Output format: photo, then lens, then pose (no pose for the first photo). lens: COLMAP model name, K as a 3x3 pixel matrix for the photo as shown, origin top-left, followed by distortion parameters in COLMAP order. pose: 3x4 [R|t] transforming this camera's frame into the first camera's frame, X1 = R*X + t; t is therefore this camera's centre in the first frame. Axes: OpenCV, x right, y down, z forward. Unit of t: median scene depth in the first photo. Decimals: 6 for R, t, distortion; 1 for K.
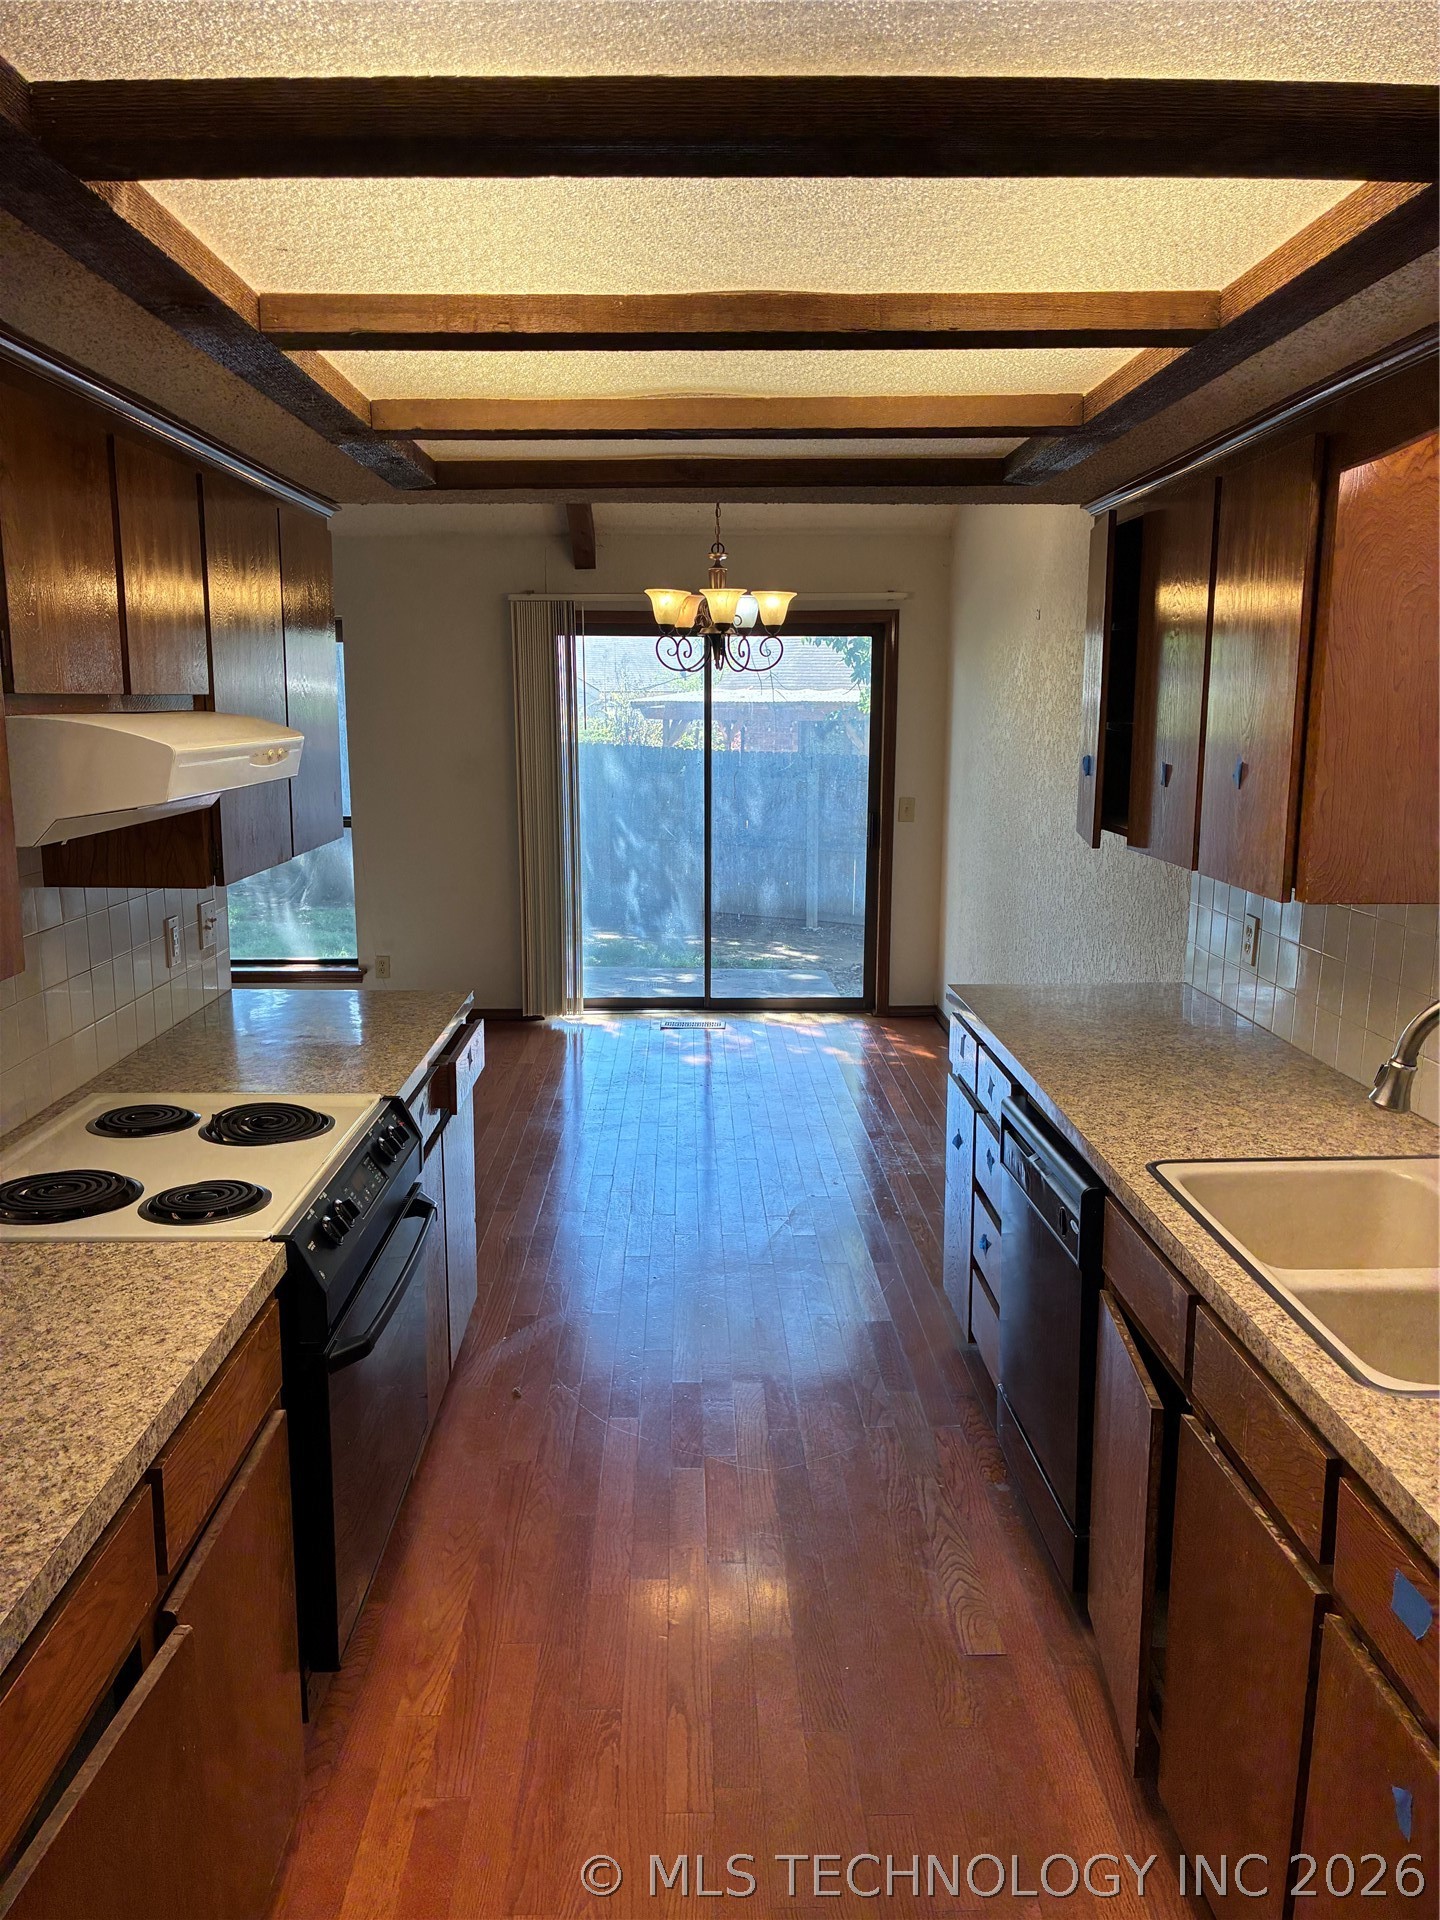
lens RADIAL K [[1487.8, 0, 720.7], [0, 1487.8, 962.1], [0, 0, 1]] dist [0.021979, -0.032092]
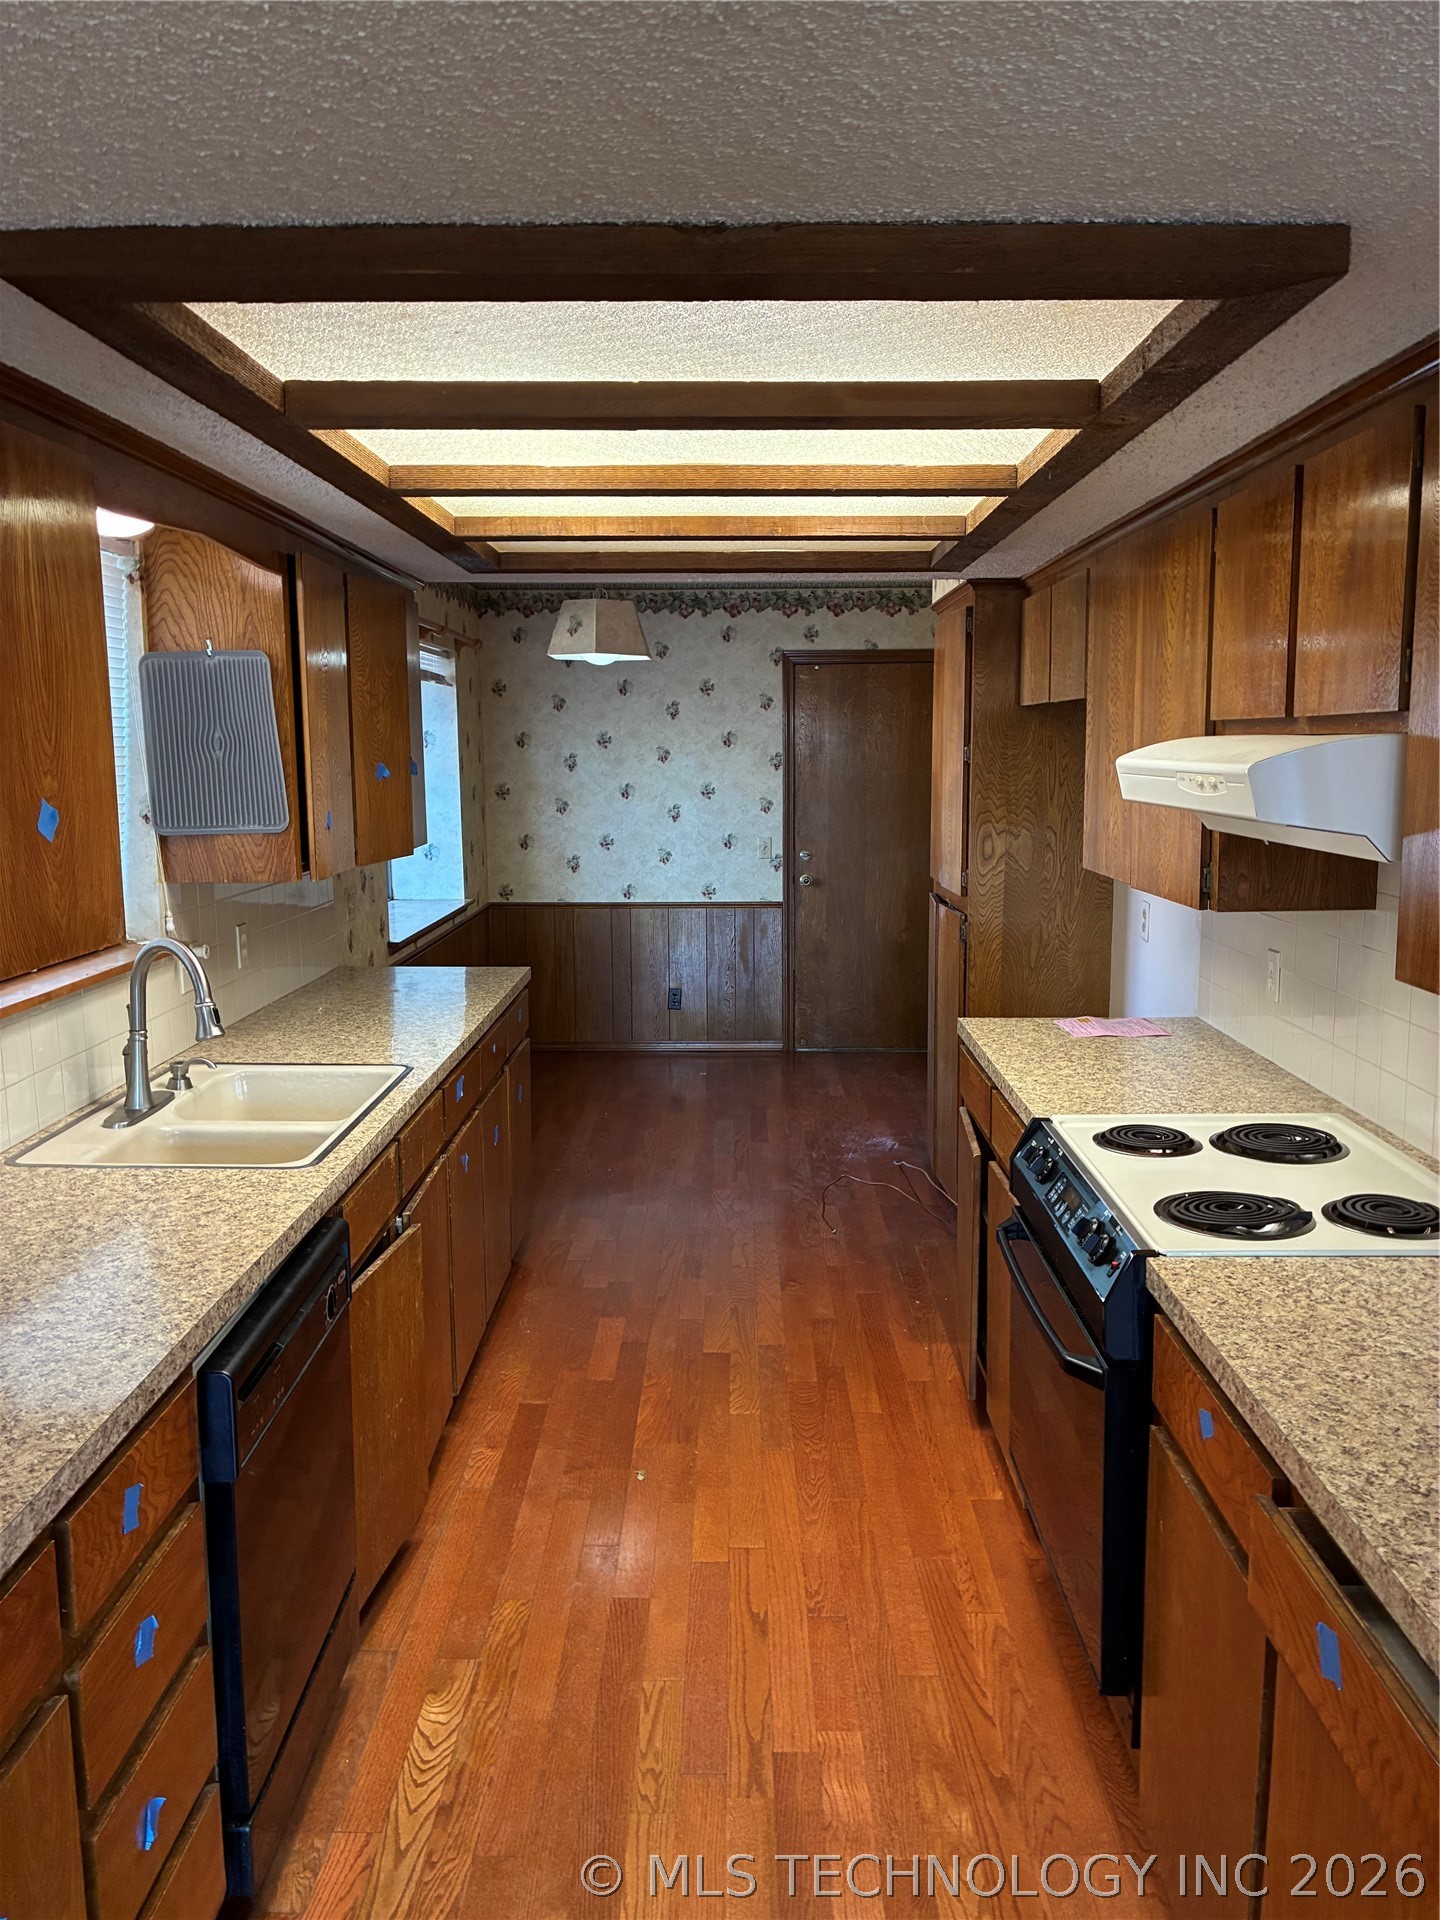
lens RADIAL K [[1487.8, 0, 723.1], [0, 1487.8, 957.3], [0, 0, 1]] dist [0.021979, -0.032092]
pose [[-0.999422, 0.005006, 0.033635, -0.040004], [0.015309, 0.949441, 0.313573, -0.317790], [-0.030365, 0.313907, -0.948968, 1.866112]]
